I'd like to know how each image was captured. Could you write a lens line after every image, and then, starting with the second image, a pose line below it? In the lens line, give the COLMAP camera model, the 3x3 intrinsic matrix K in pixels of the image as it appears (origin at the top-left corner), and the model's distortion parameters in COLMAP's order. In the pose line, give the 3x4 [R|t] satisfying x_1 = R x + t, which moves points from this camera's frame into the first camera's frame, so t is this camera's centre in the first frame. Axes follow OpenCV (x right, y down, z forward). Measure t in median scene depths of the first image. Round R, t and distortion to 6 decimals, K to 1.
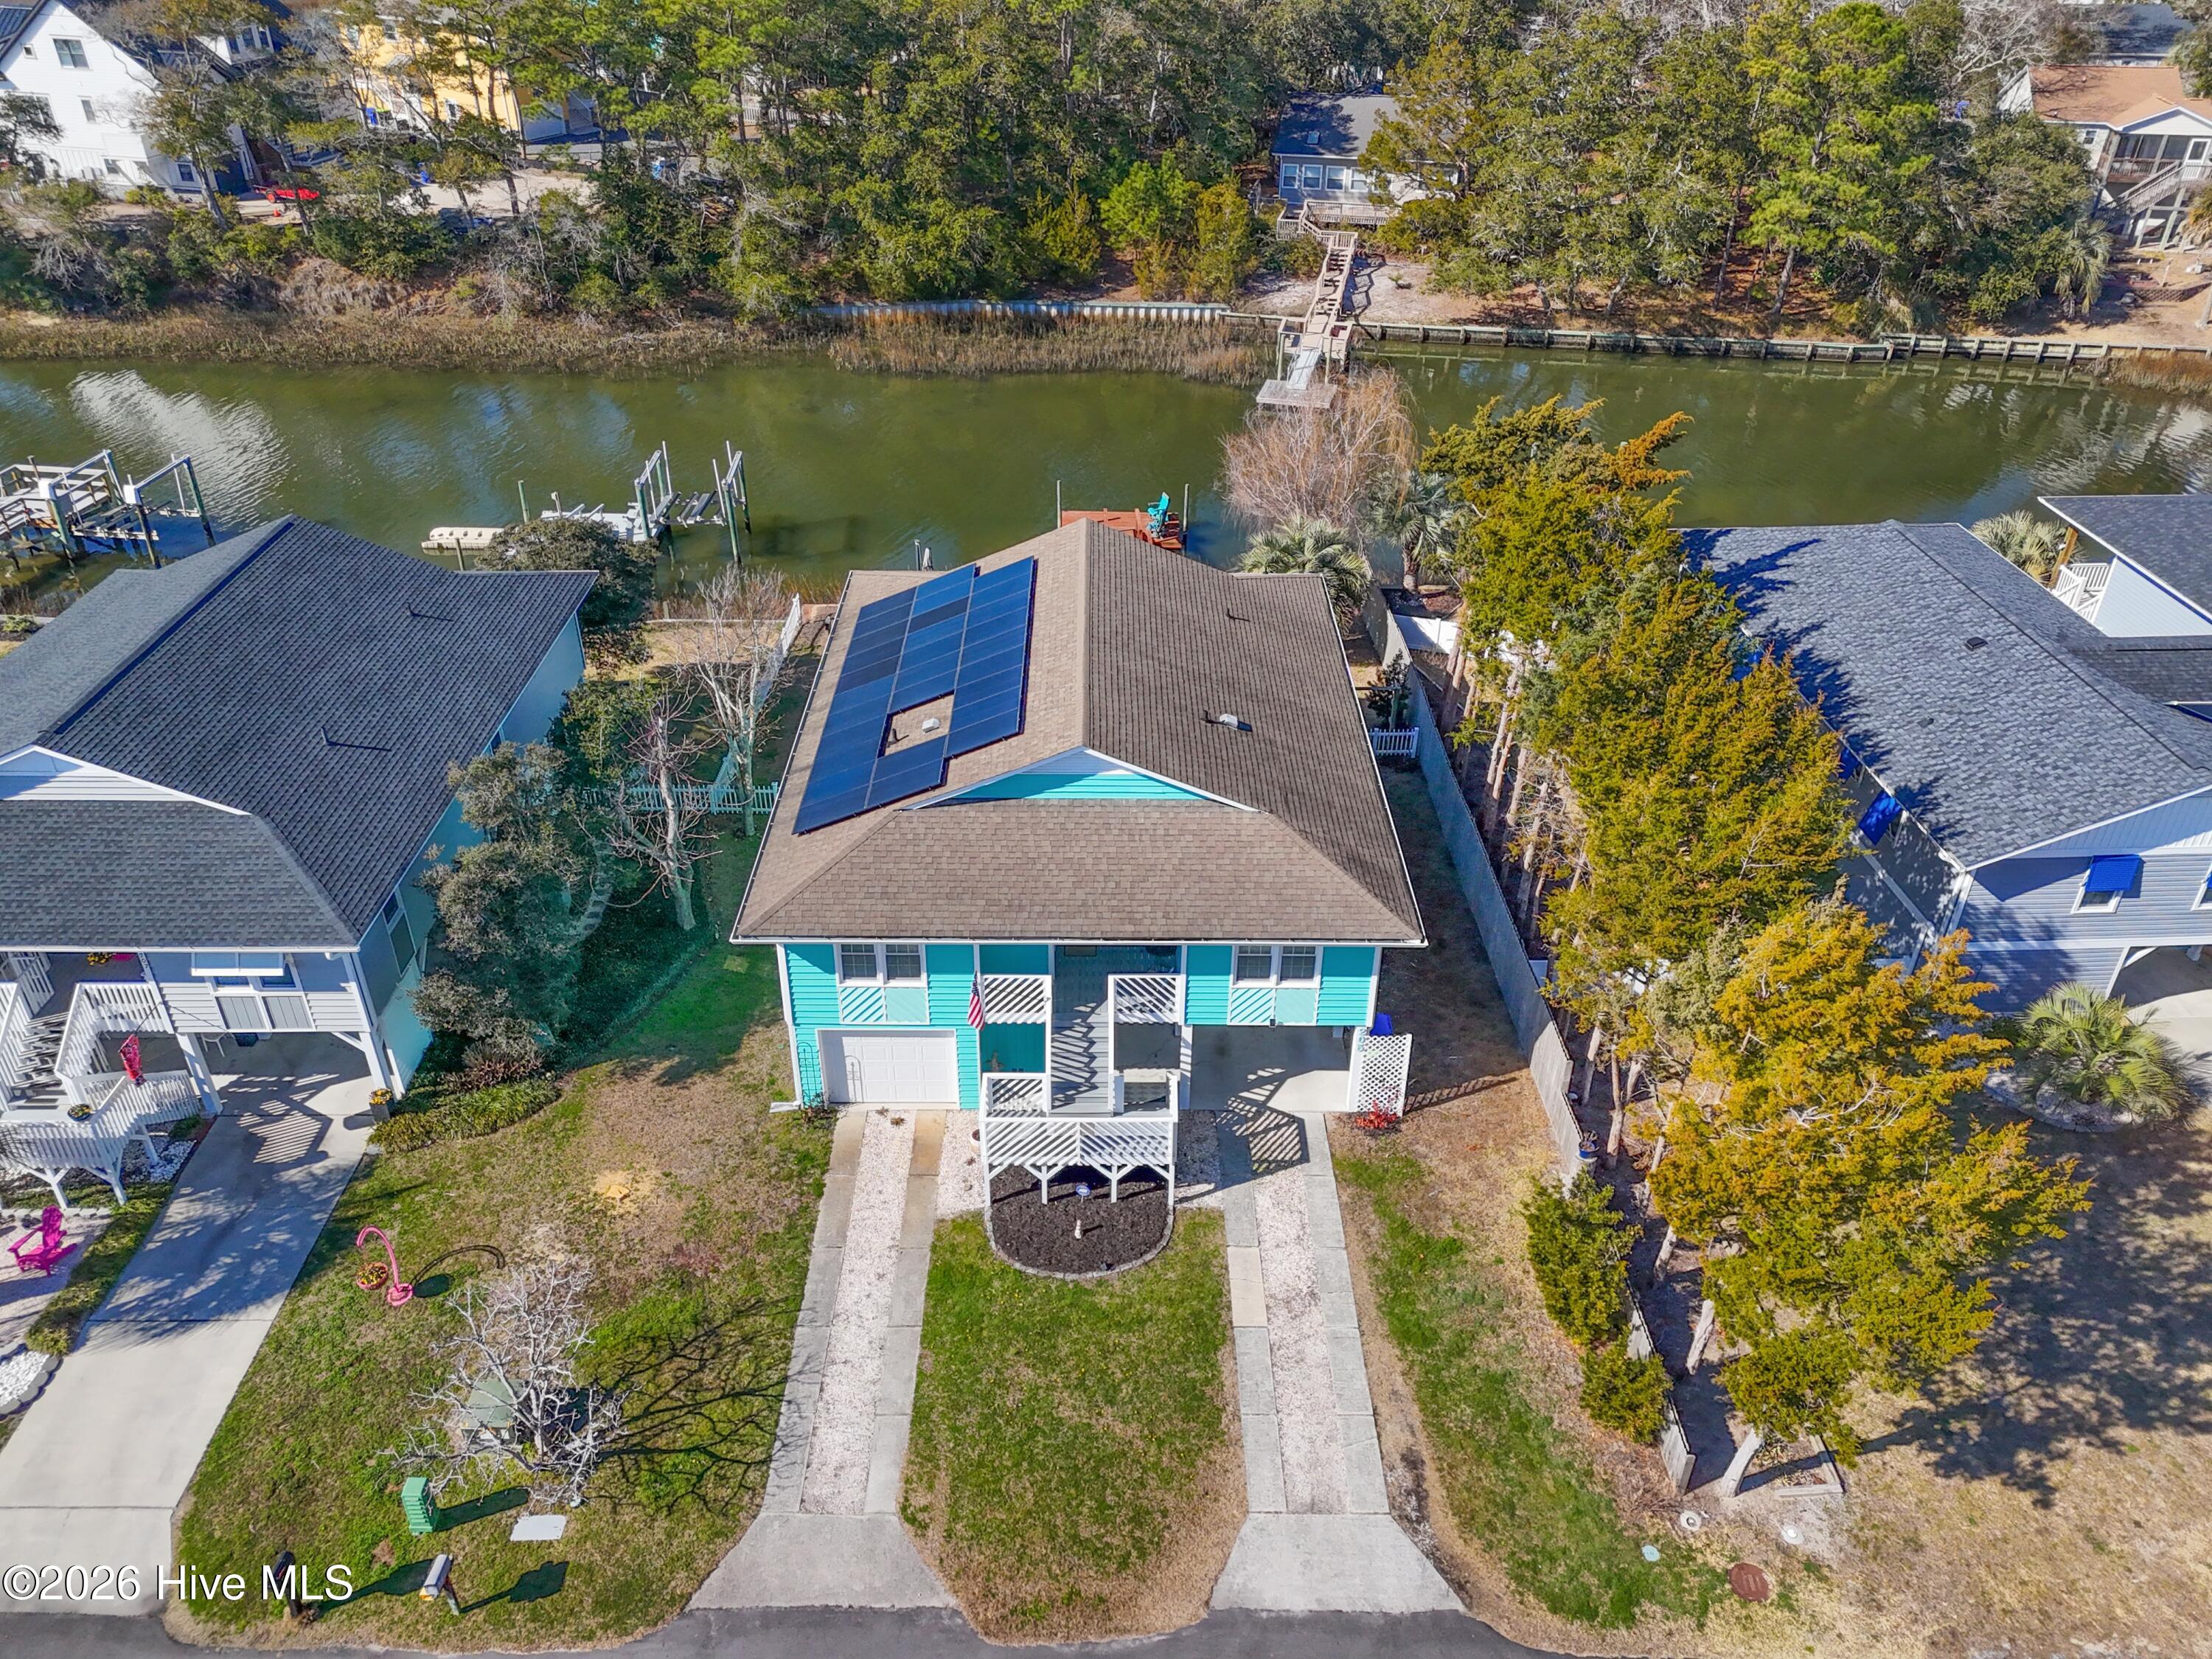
lens RADIAL K [[1625.9, 0, 1109.2], [0, 1625.9, 832.0], [0, 0, 1]] dist [0.069914, -0.058688]
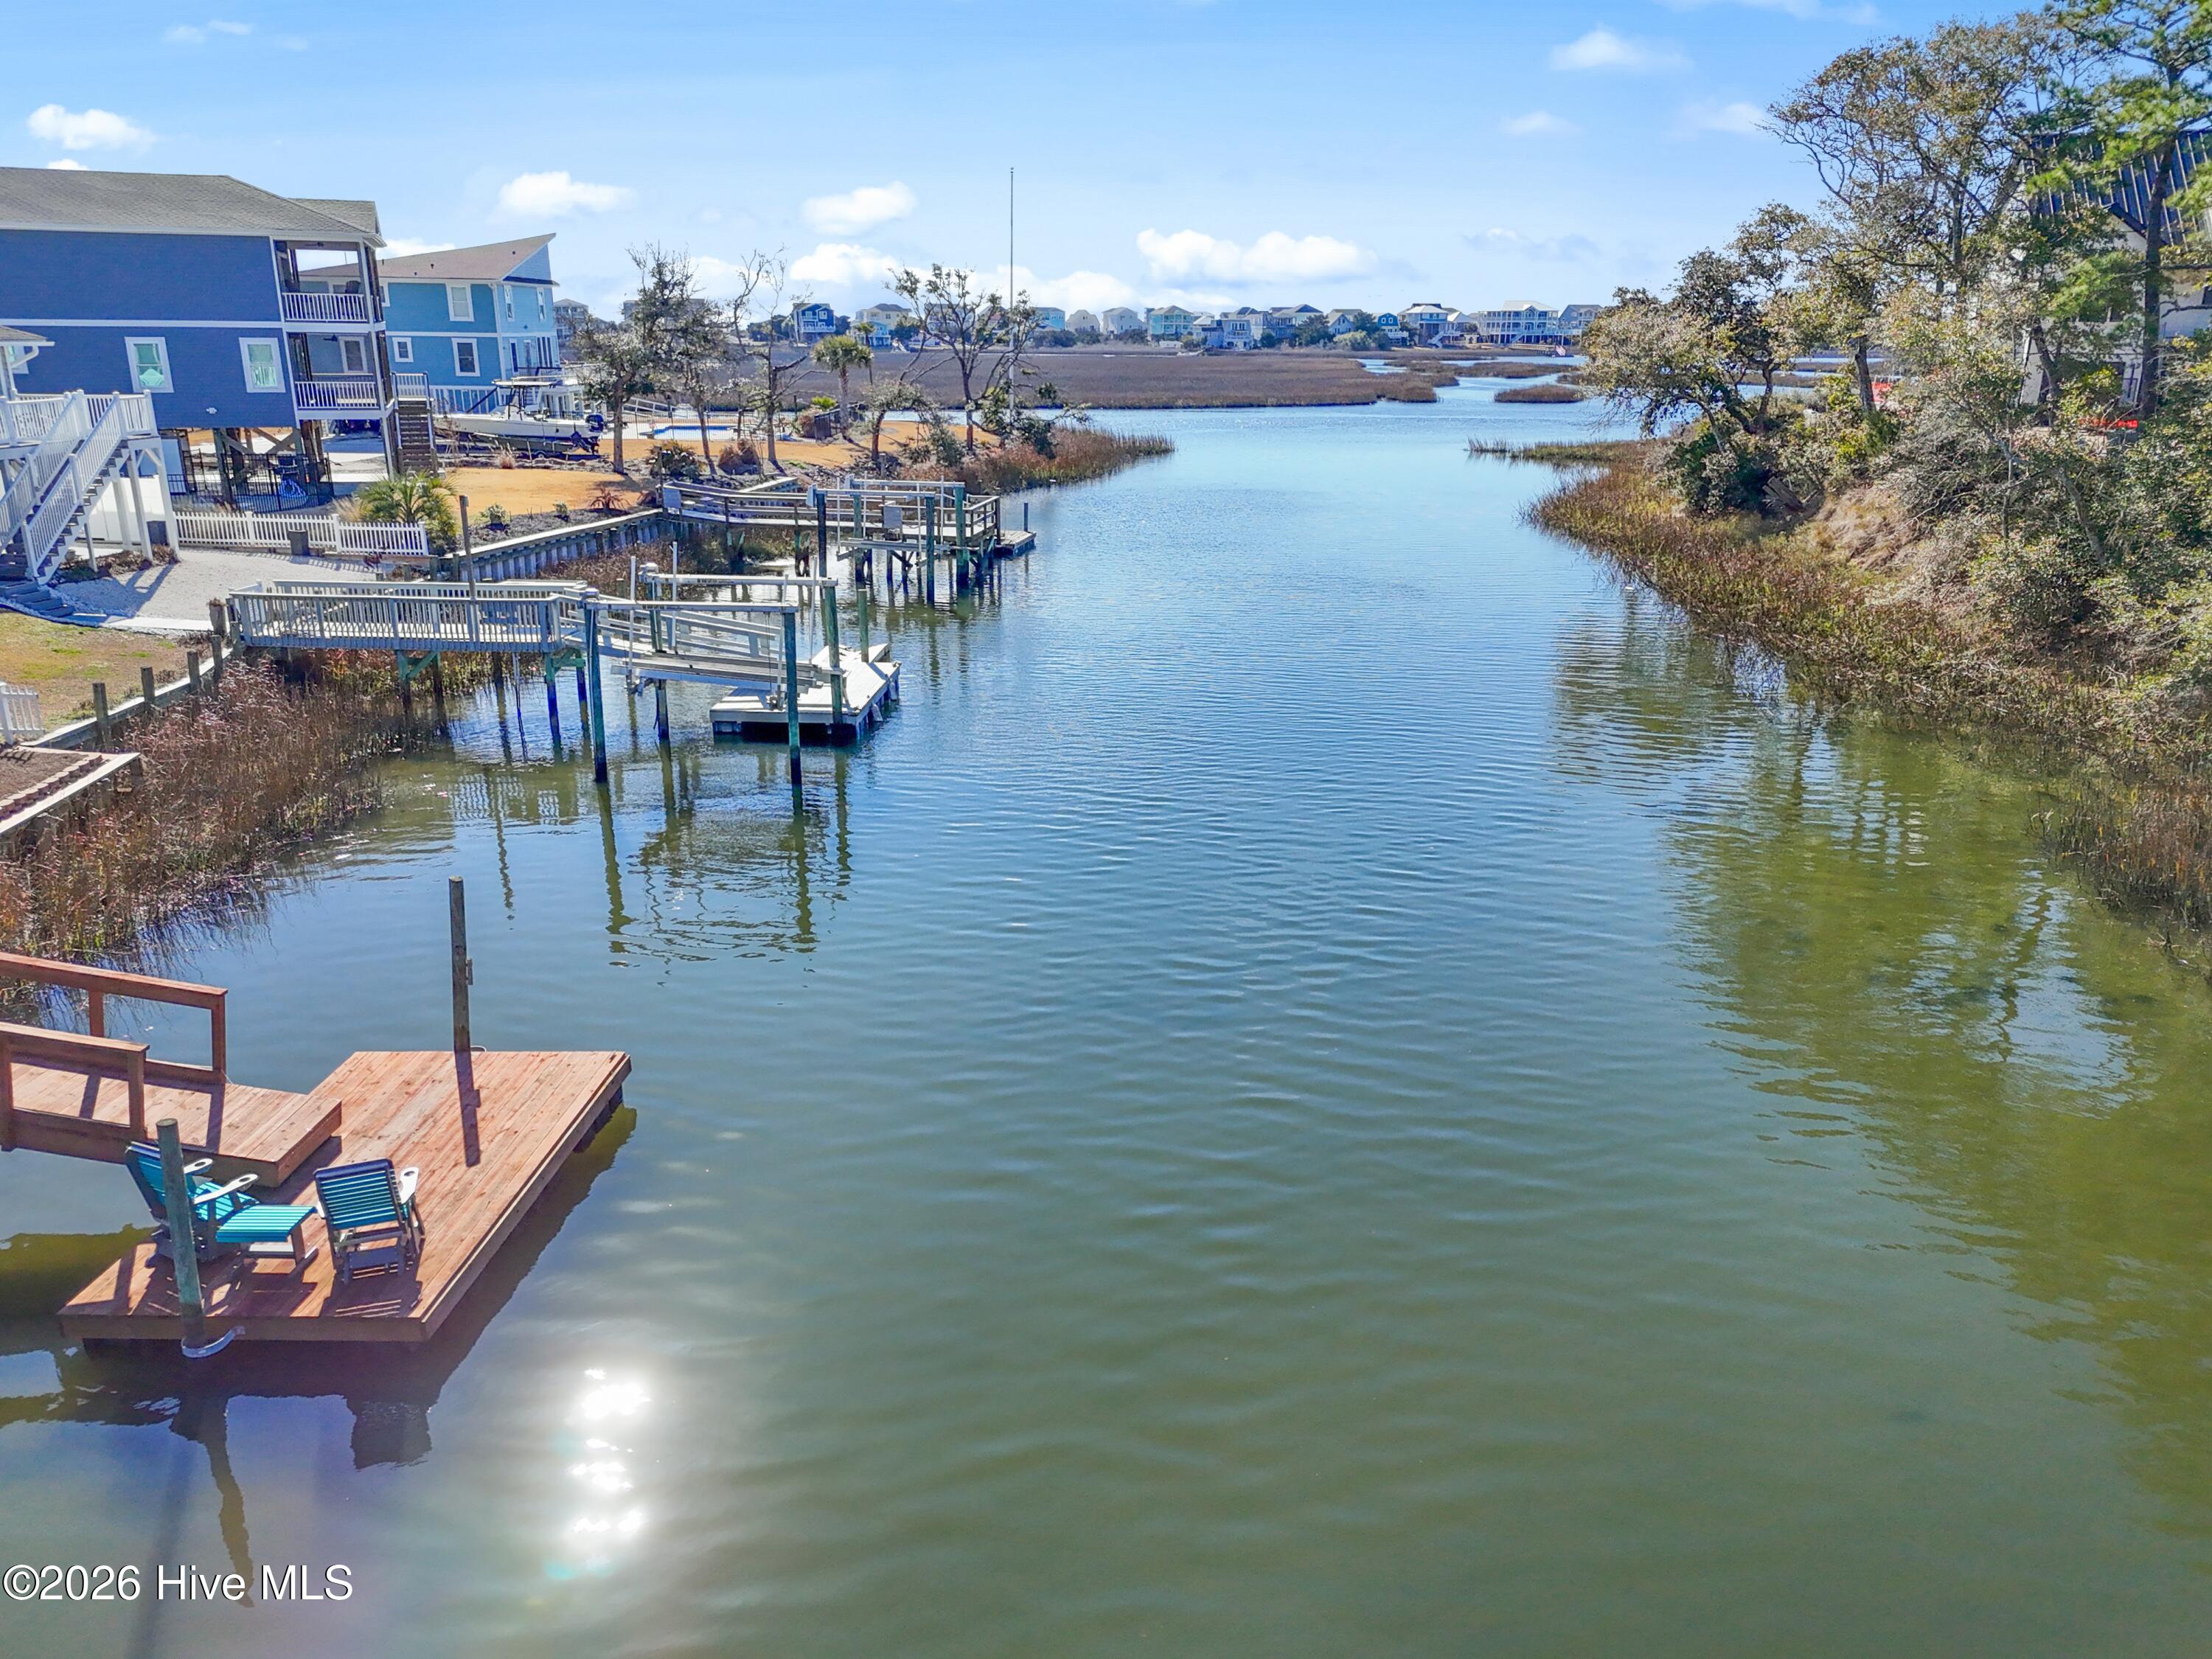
lens RADIAL K [[1625.9, 0, 1109.2], [0, 1625.9, 832.0], [0, 0, 1]] dist [0.069914, -0.058688]
pose [[-0.070795, 0.288641, -0.954816, 0.437293], [-0.541162, 0.792989, 0.279845, -0.731379], [0.837933, 0.536521, 0.100062, 2.192016]]
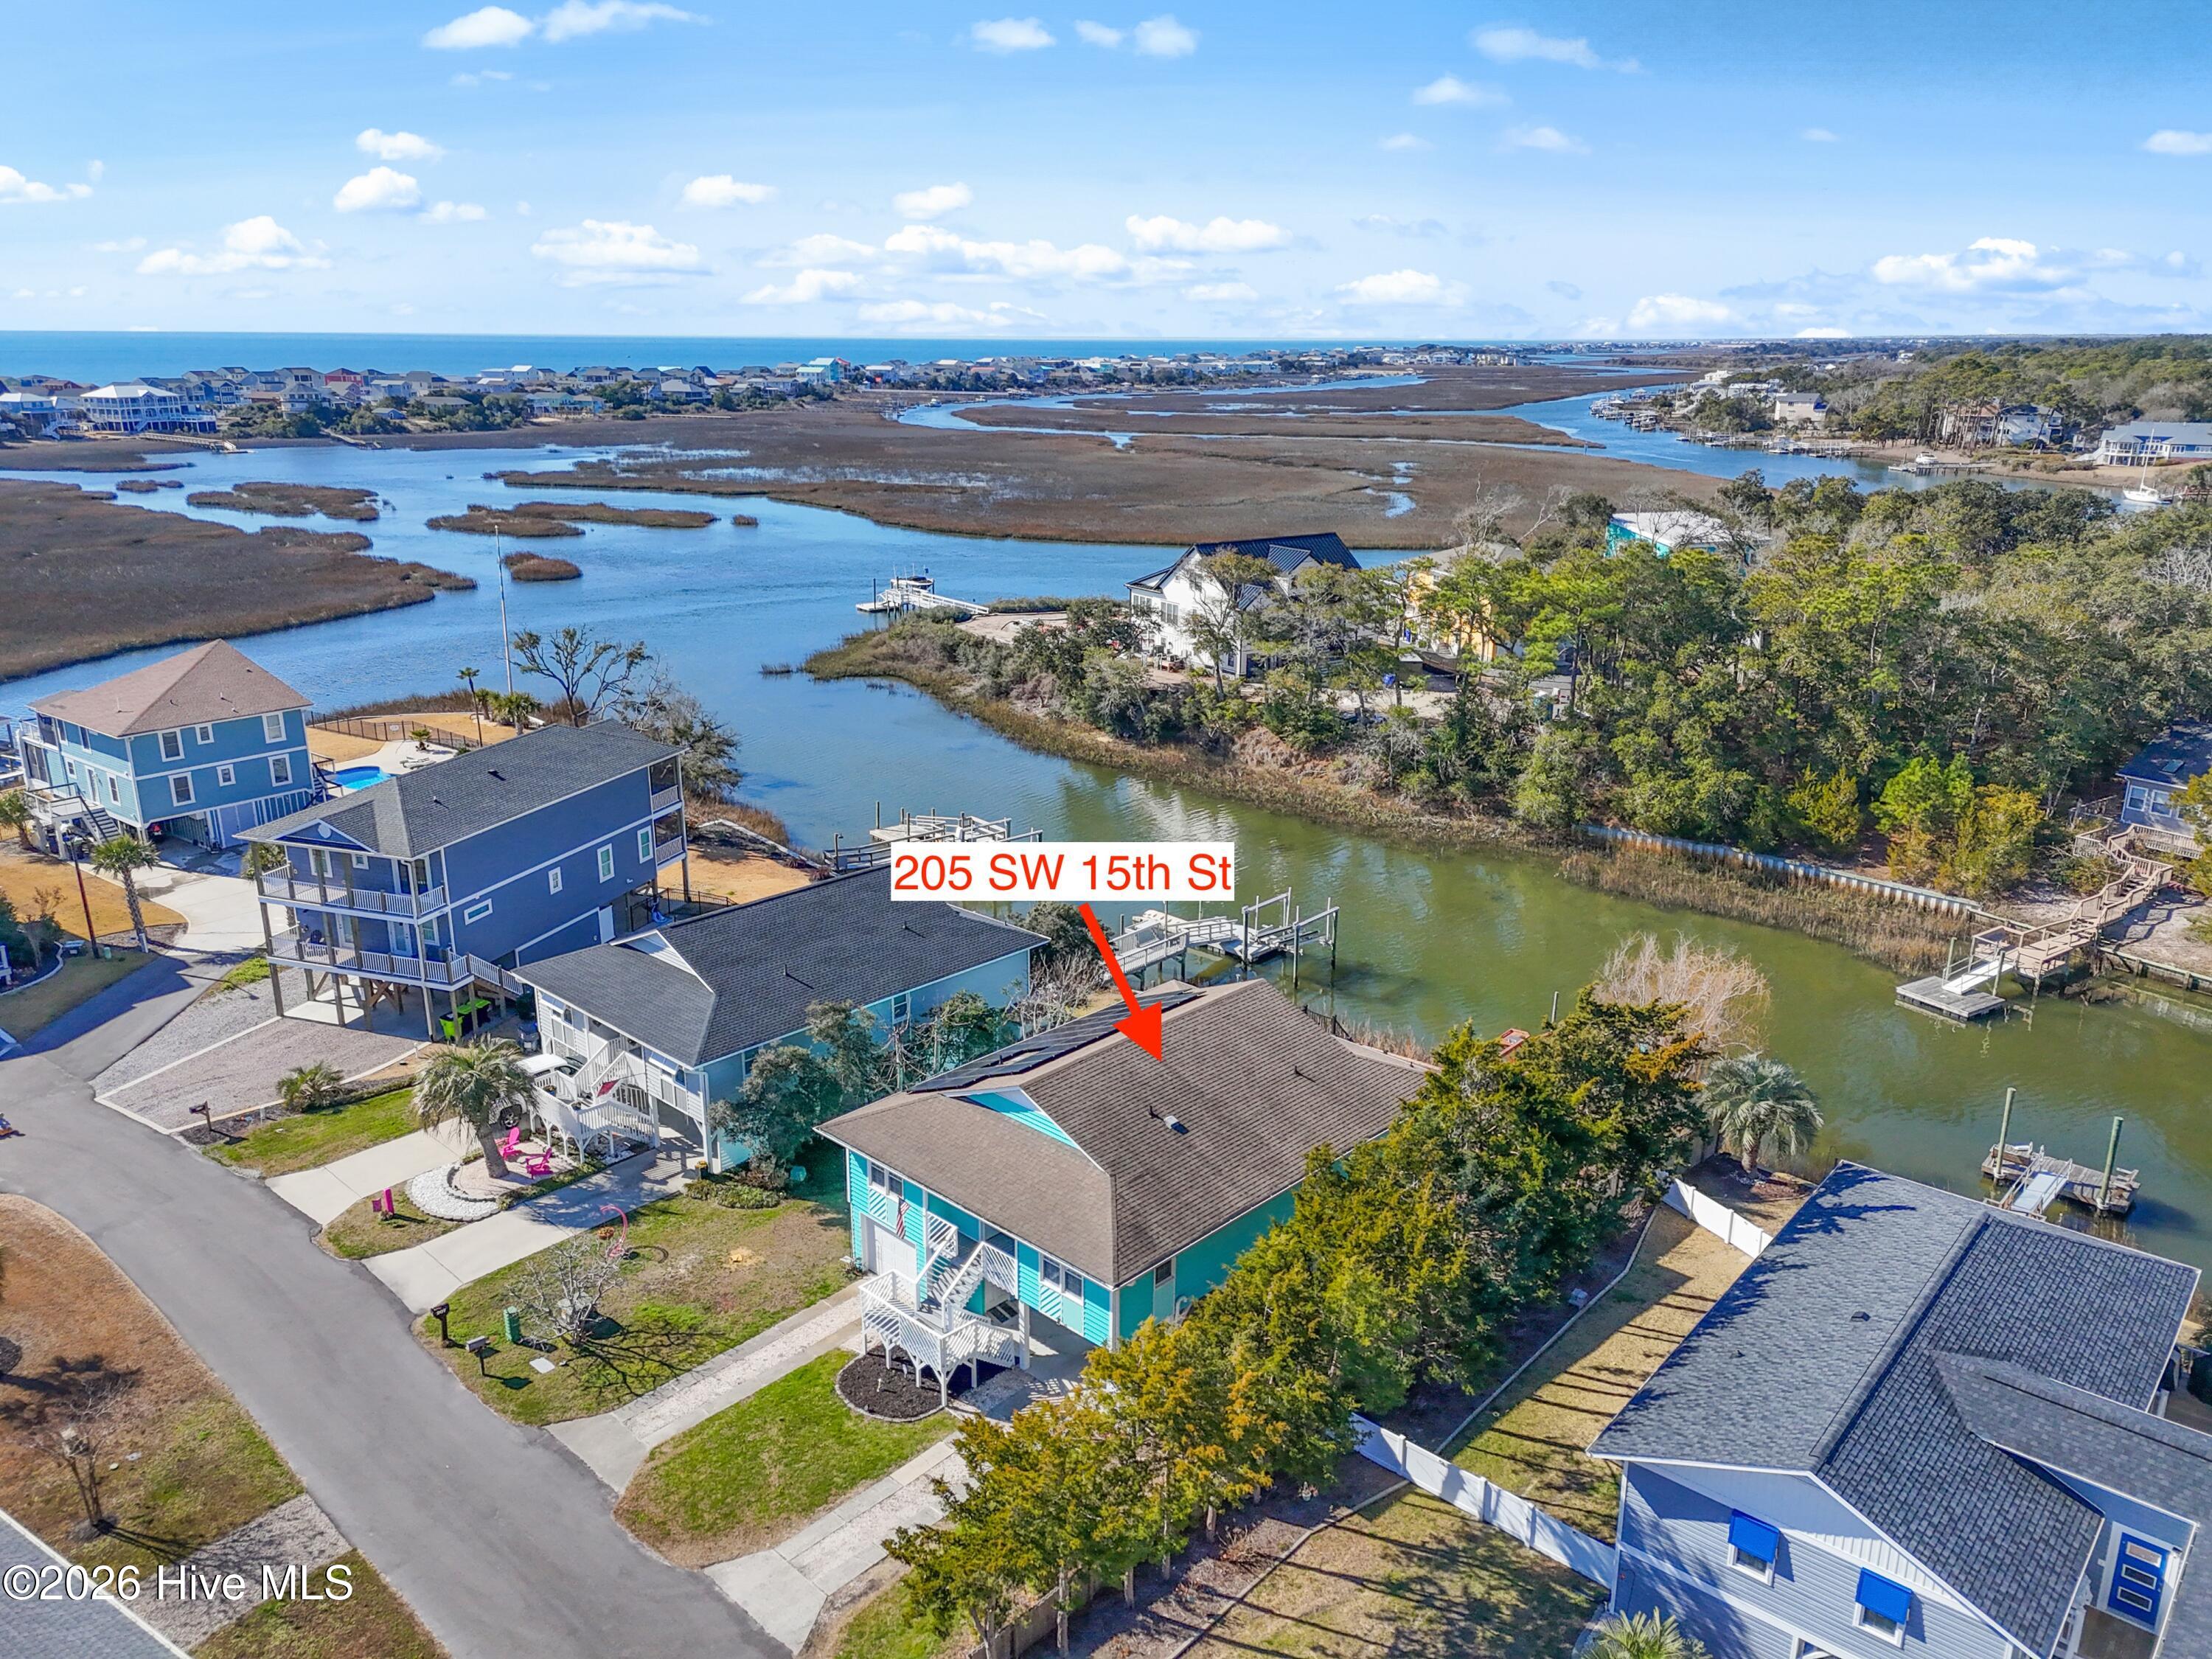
lens RADIAL K [[1622.3, 0, 1110.4], [0, 1622.3, 859.3], [0, 0, 1]] dist [0.066703, -0.069162]
pose [[0.719714, 0.208061, -0.662361, 1.010422], [-0.371503, 0.921376, -0.114247, -0.109682], [0.586513, 0.328294, 0.740423, -0.154041]]
